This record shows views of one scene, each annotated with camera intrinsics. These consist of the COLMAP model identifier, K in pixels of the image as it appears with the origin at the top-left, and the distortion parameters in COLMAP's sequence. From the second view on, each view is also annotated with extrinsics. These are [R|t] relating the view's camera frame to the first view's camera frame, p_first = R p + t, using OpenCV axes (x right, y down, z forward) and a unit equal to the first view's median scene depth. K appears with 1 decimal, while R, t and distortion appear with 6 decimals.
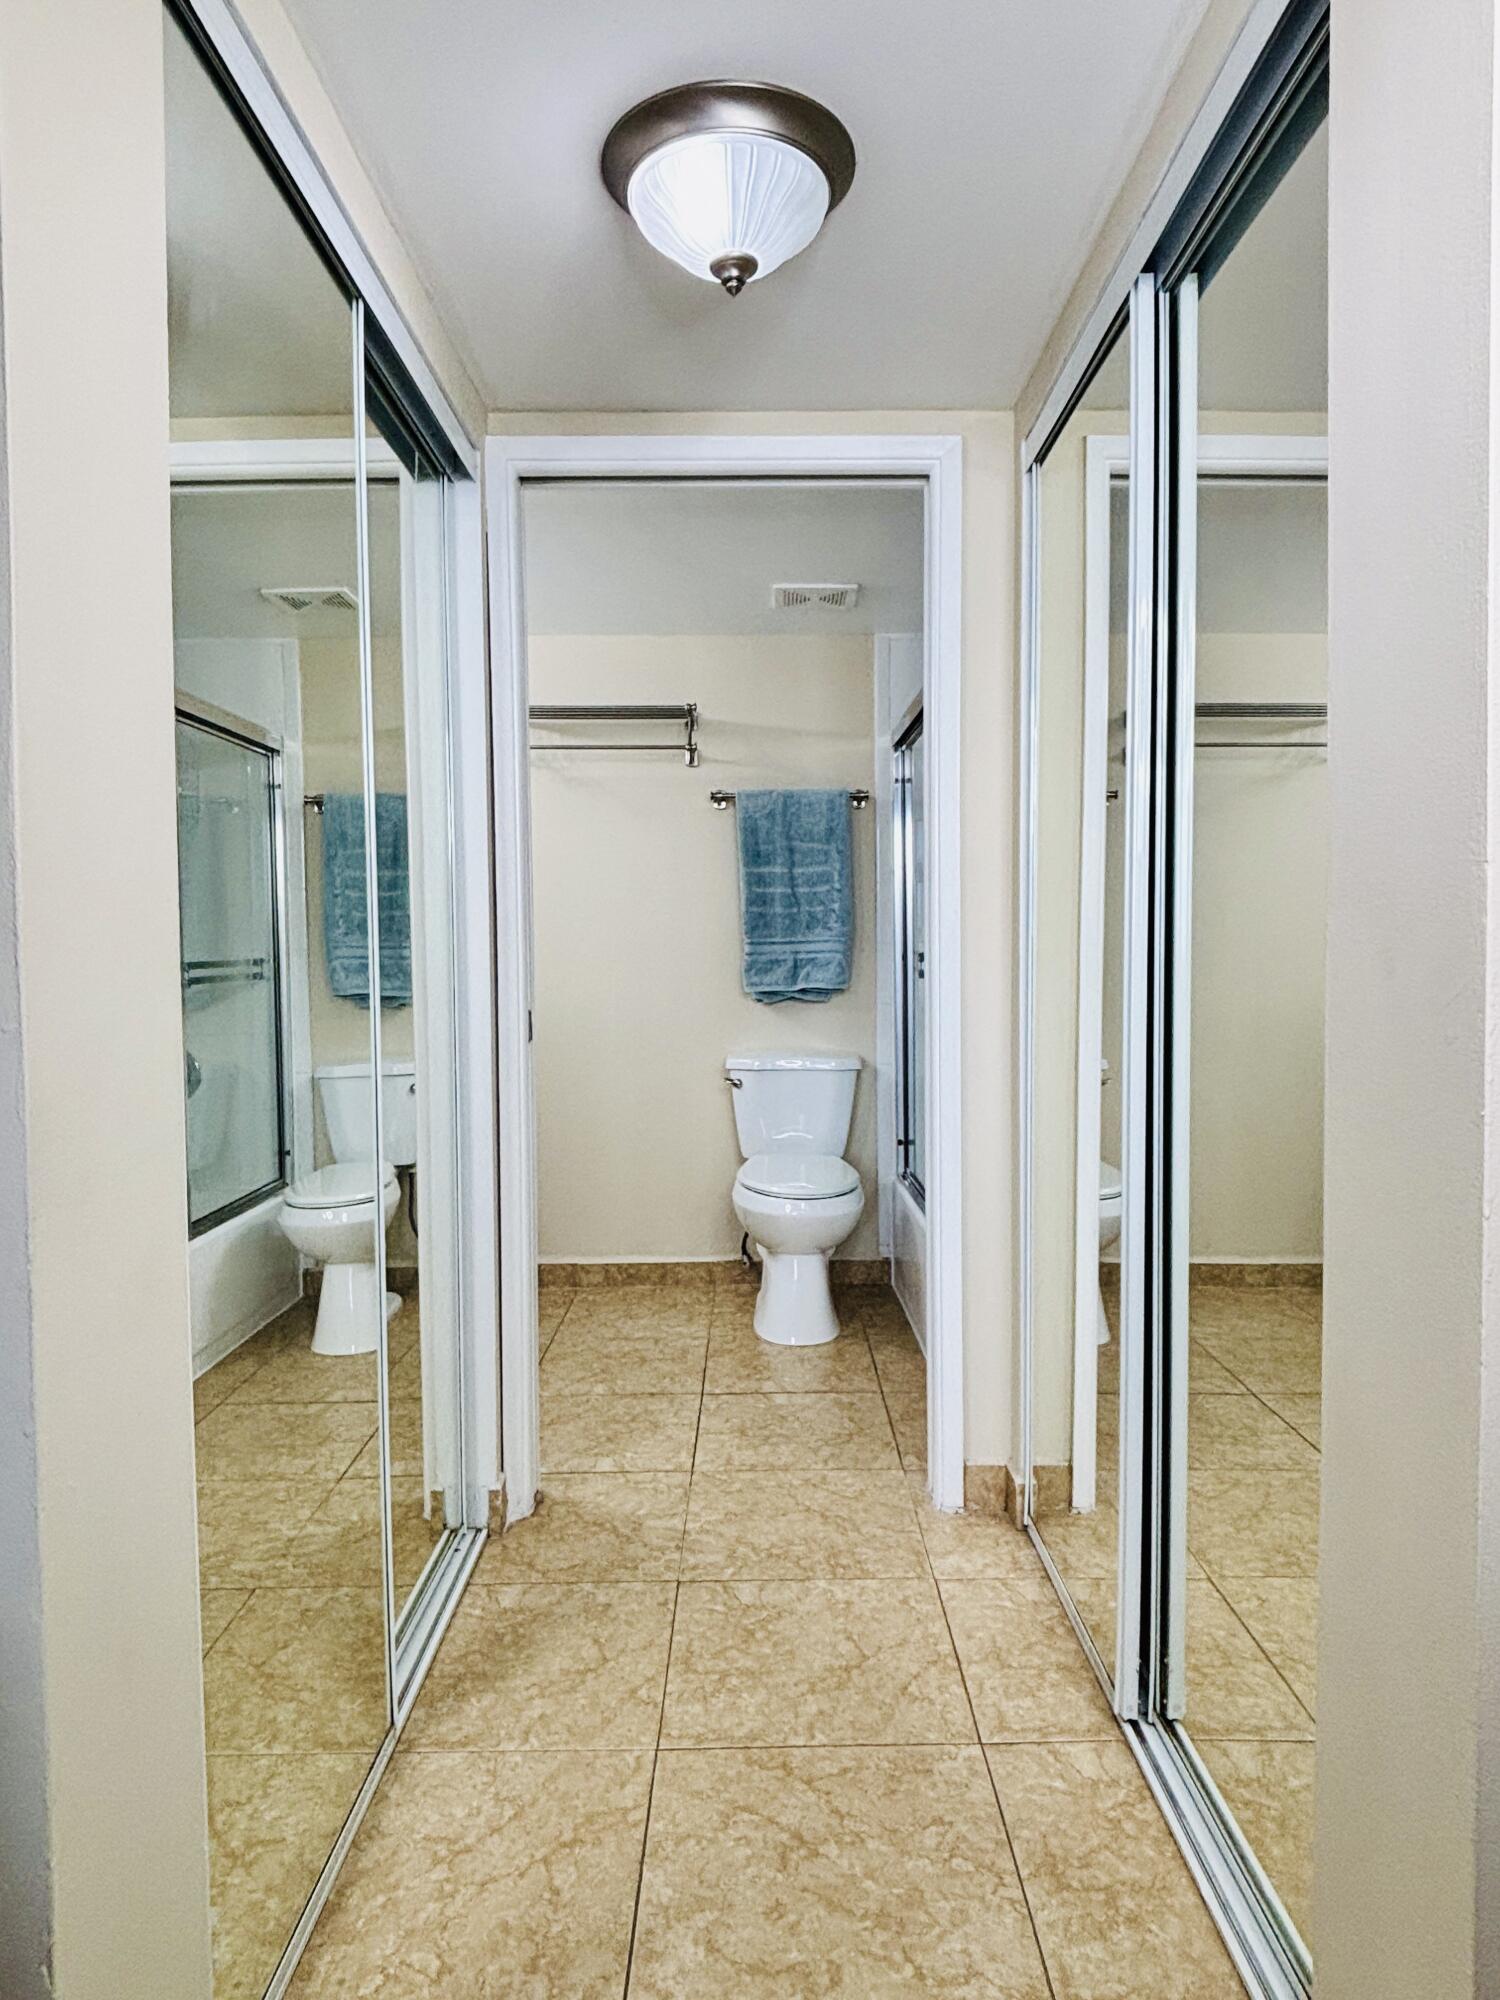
lens RADIAL K [[1216.3, 0, 755.5], [0, 1216.3, 993.7], [0, 0, 1]] dist [0.010921, -0.012344]
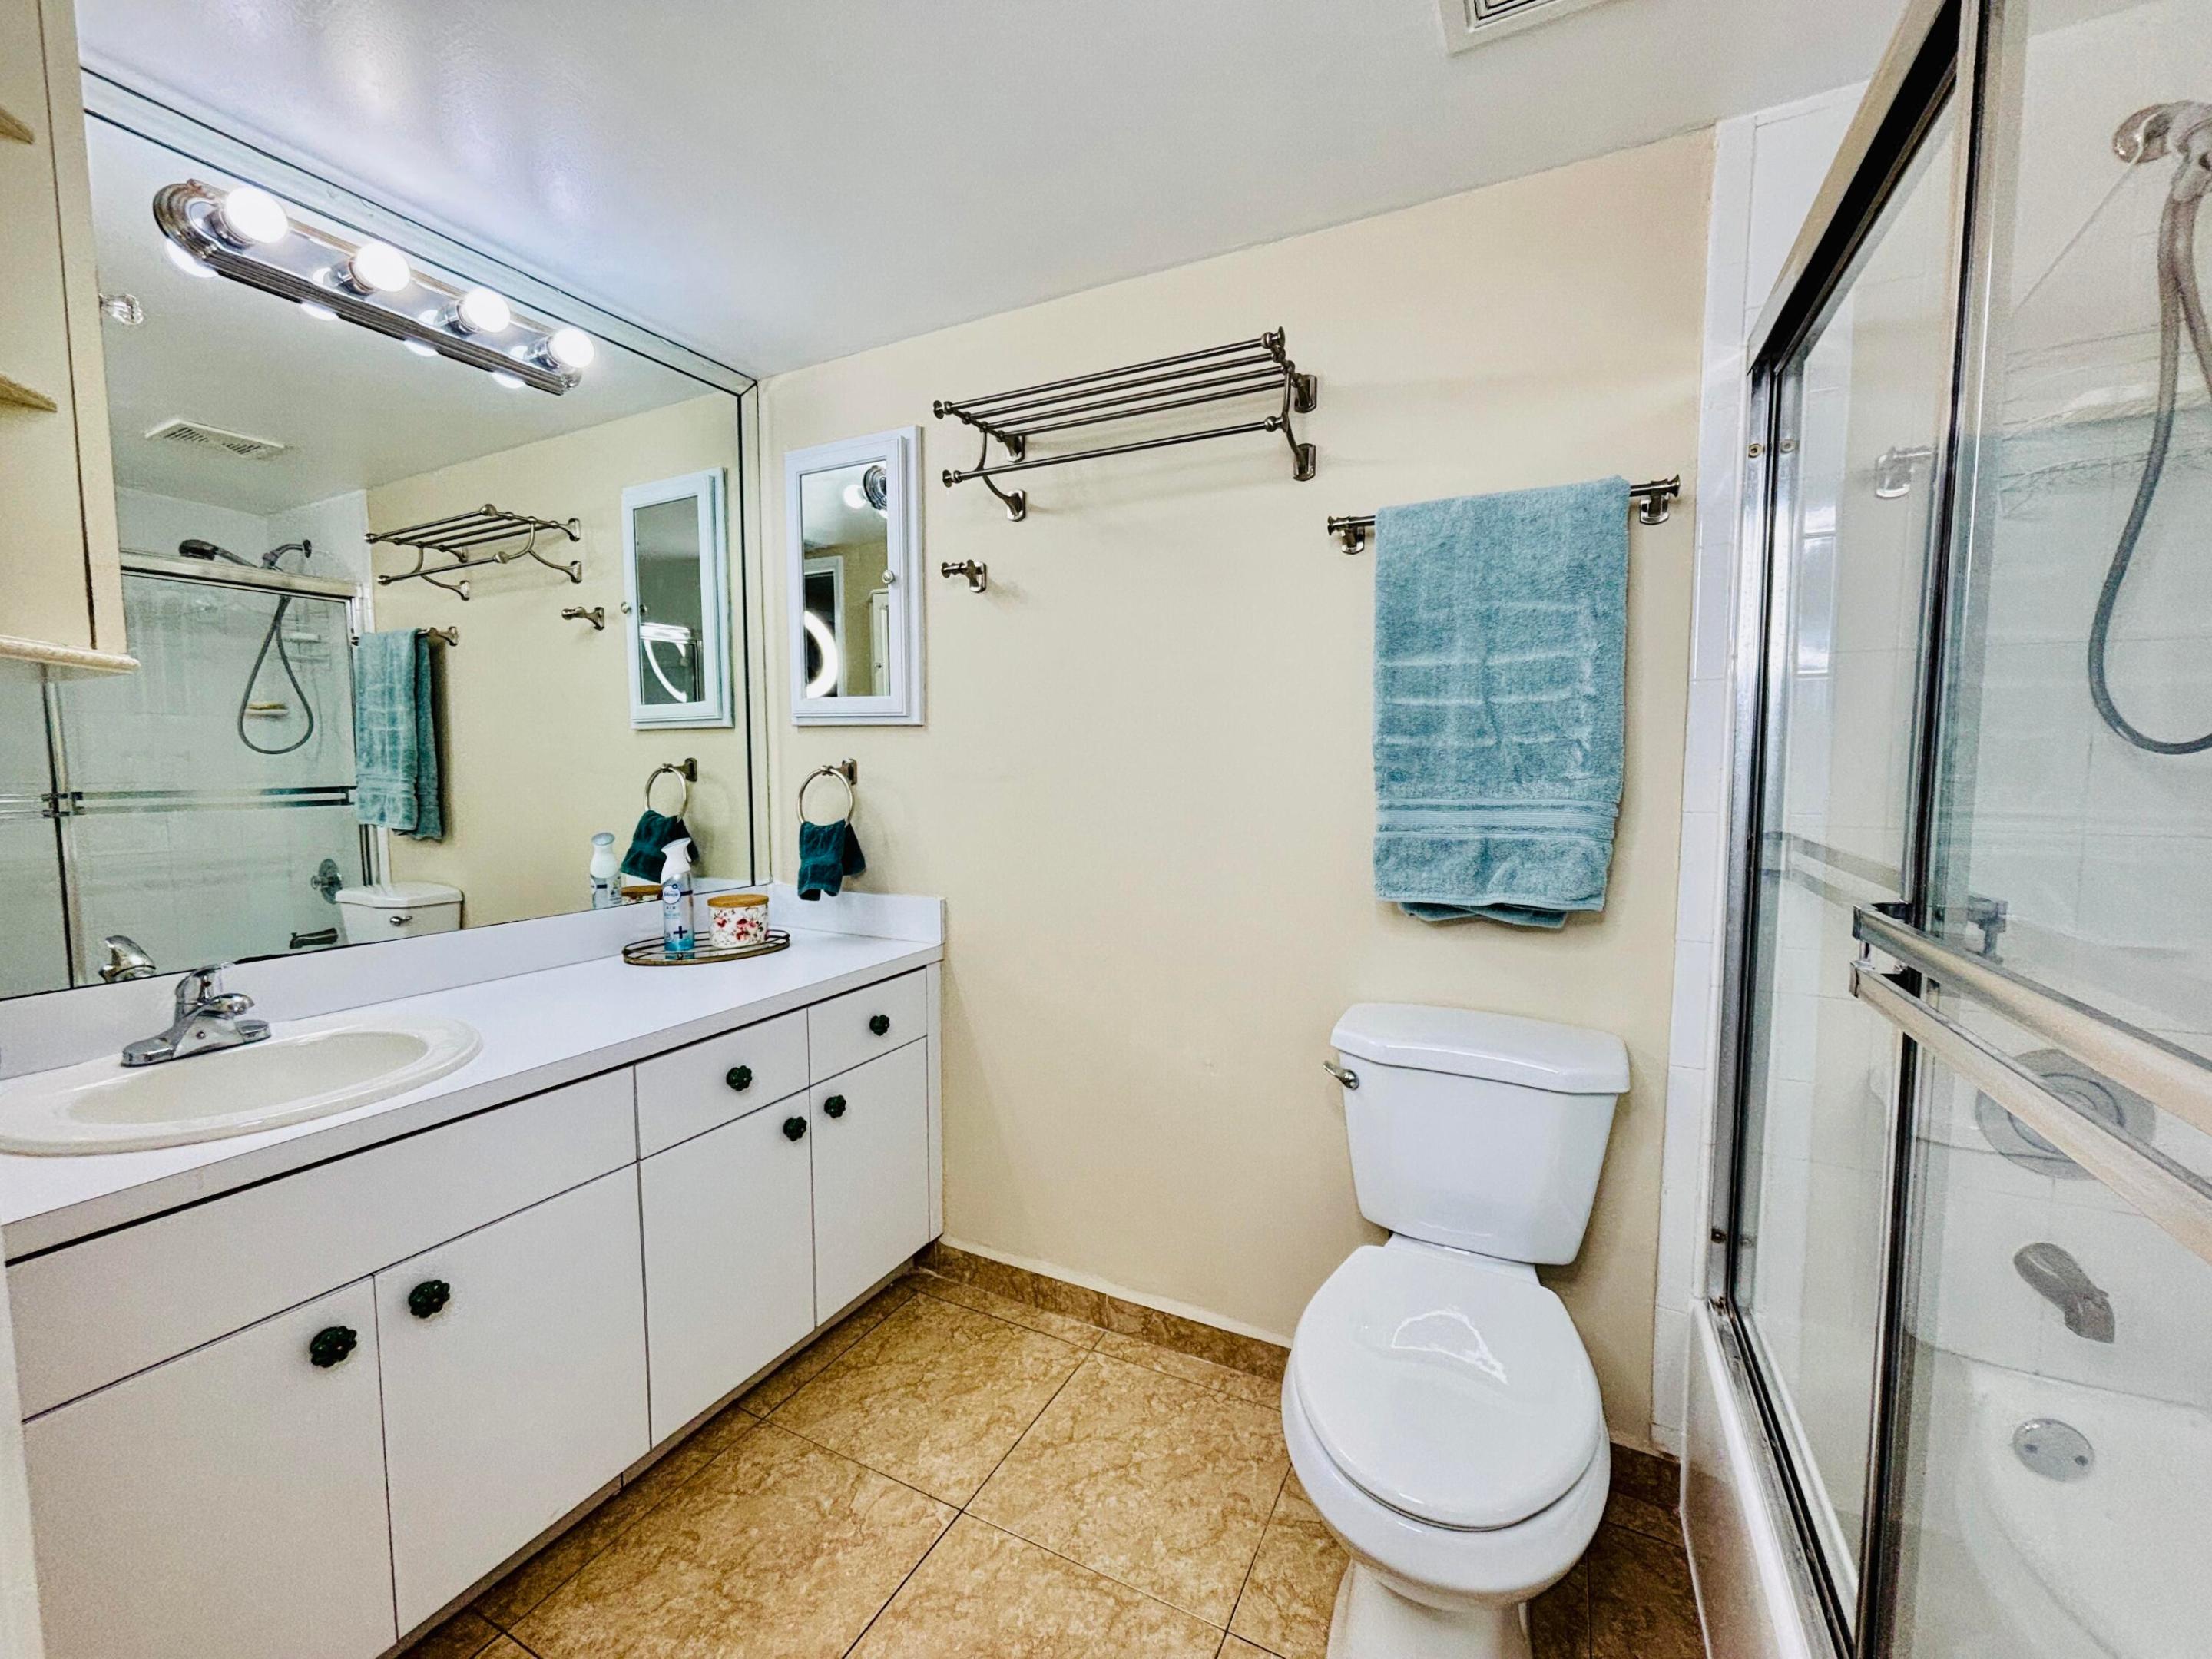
lens RADIAL K [[894.9, 0, 1112.6], [0, 894.9, 834.0], [0, 0, 1]] dist [-0.001025, 0.001882]
pose [[0.894258, 0.044078, -0.445376, 0.106891], [-0.024329, 0.998455, 0.049966, -0.083262], [0.446891, -0.033847, 0.893948, 1.106386]]
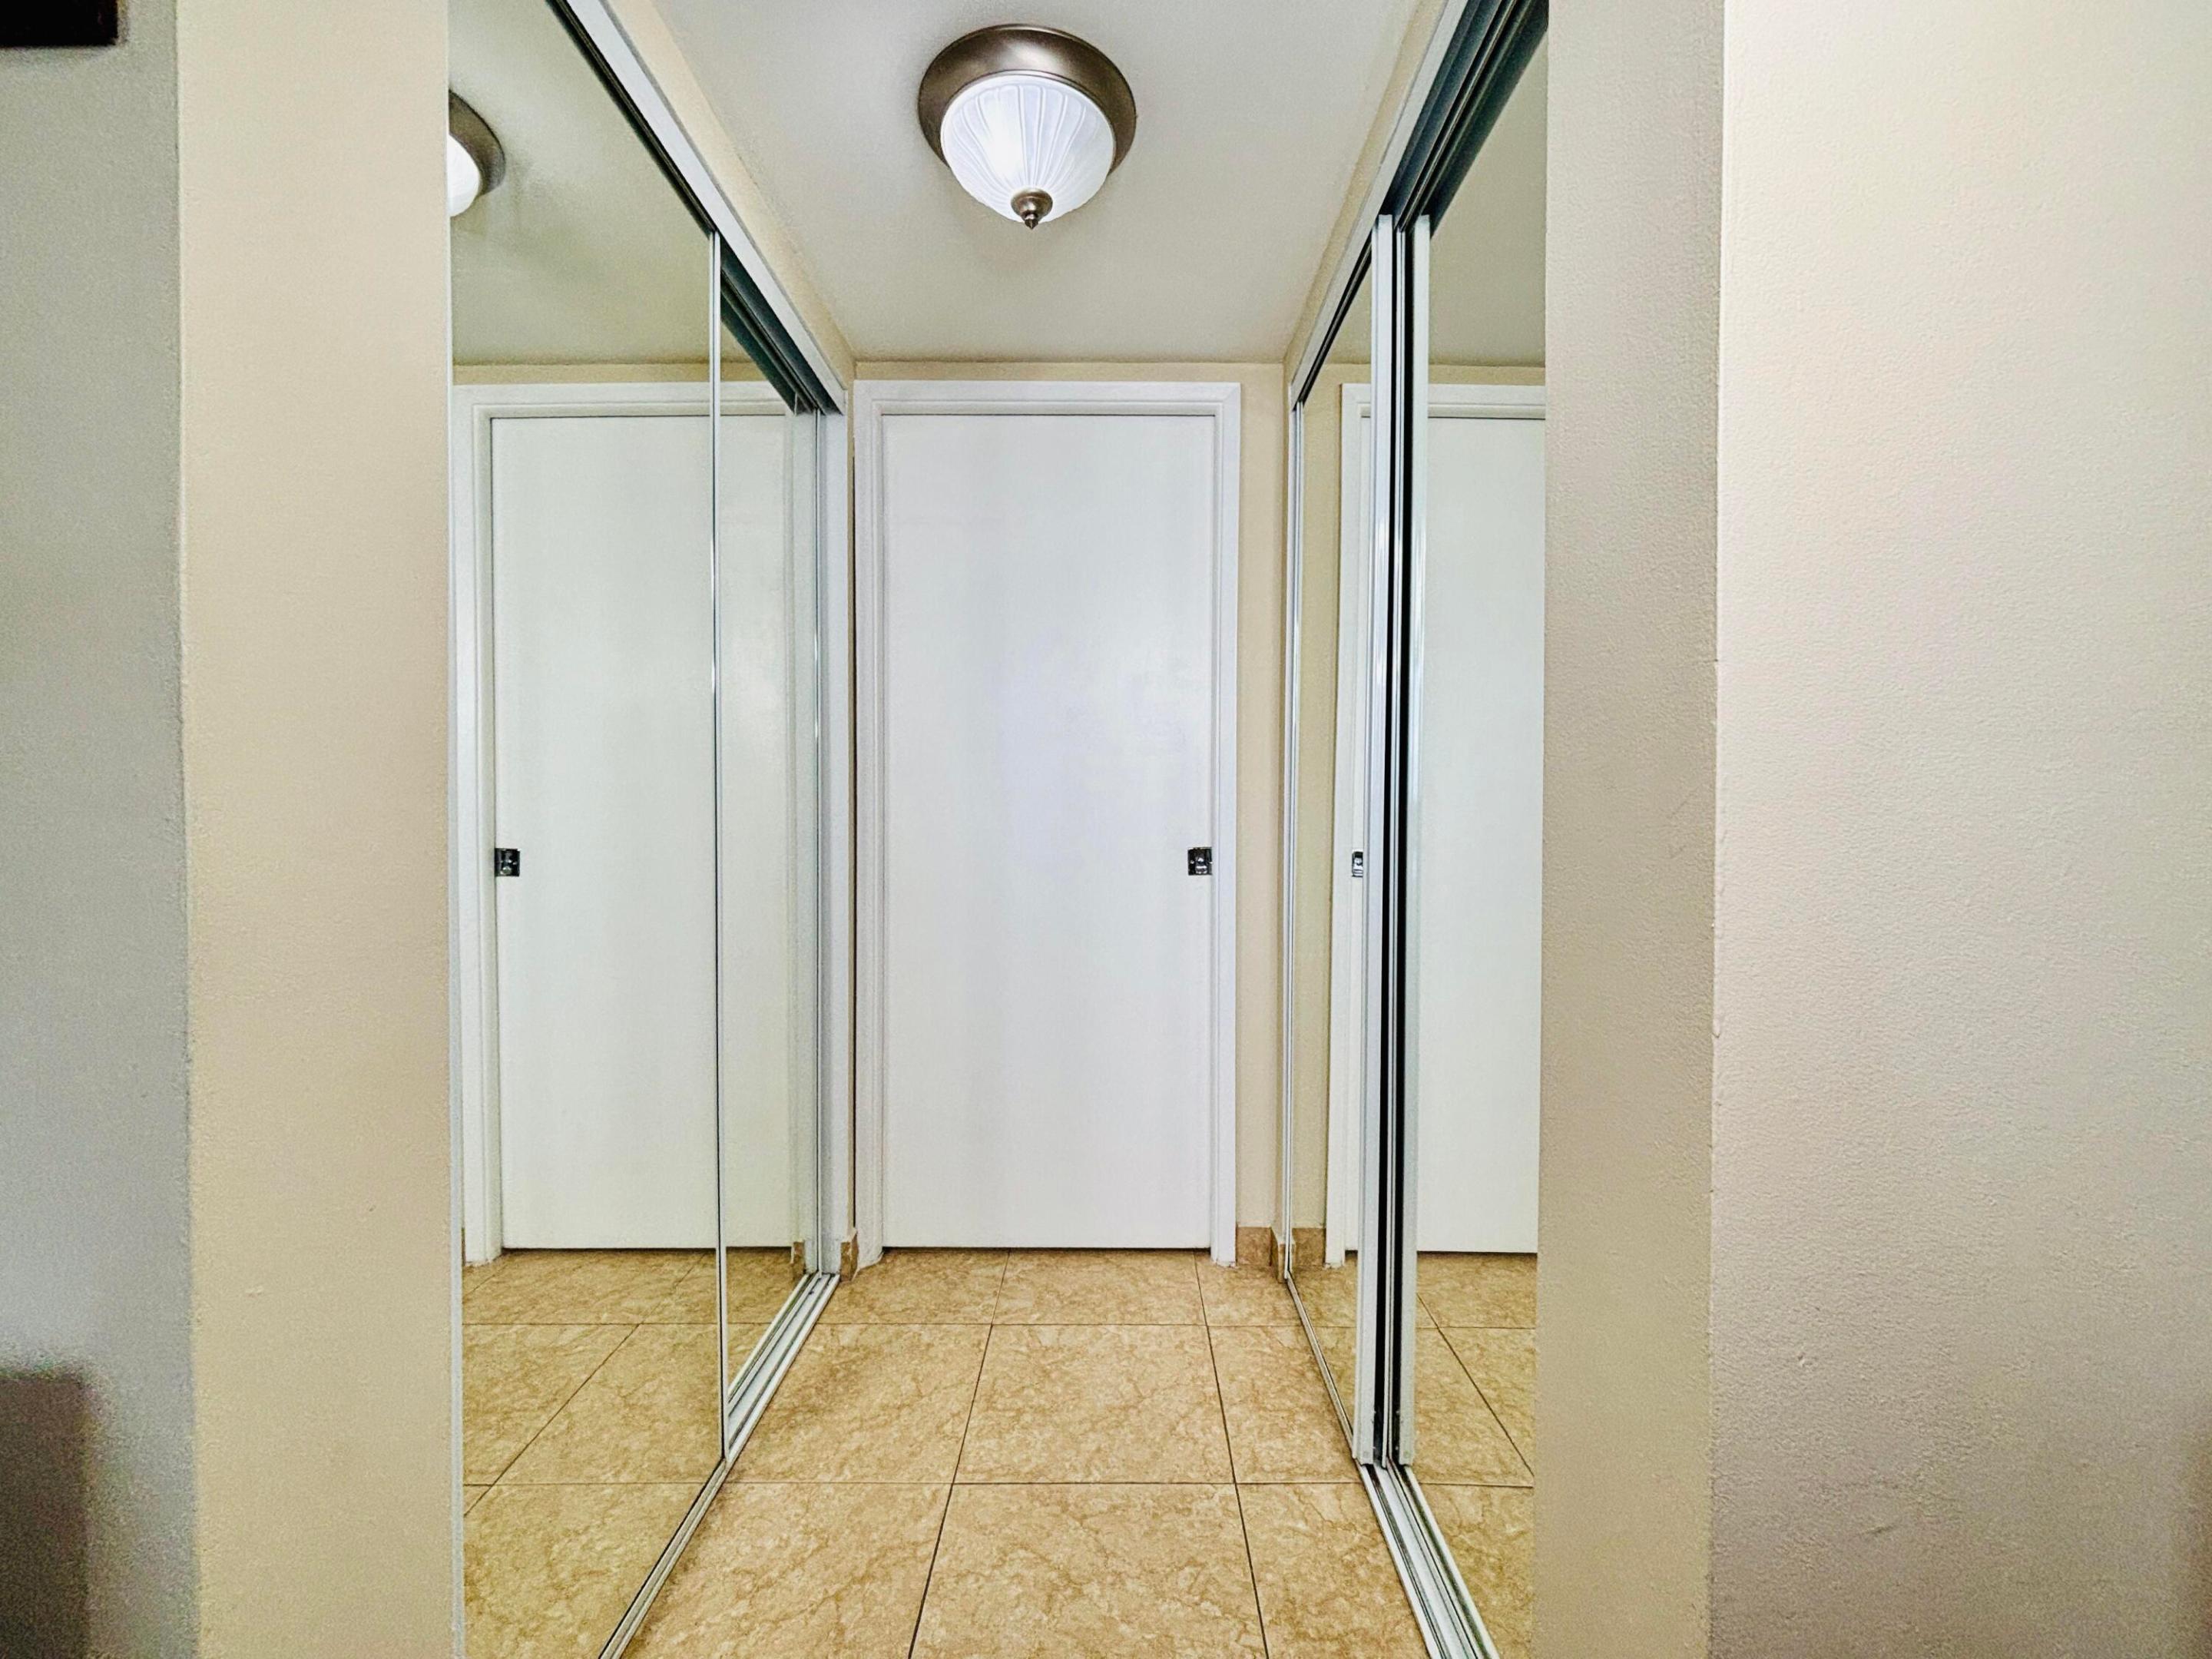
lens RADIAL K [[894.9, 0, 1104.5], [0, 894.9, 829.4], [0, 0, 1]] dist [-0.001025, 0.001882]
pose [[0.999894, 0.011944, -0.008369, 0.052731], [-0.012140, 0.999643, -0.023802, 0.019088], [0.008082, 0.023901, 0.999682, 0.123419]]
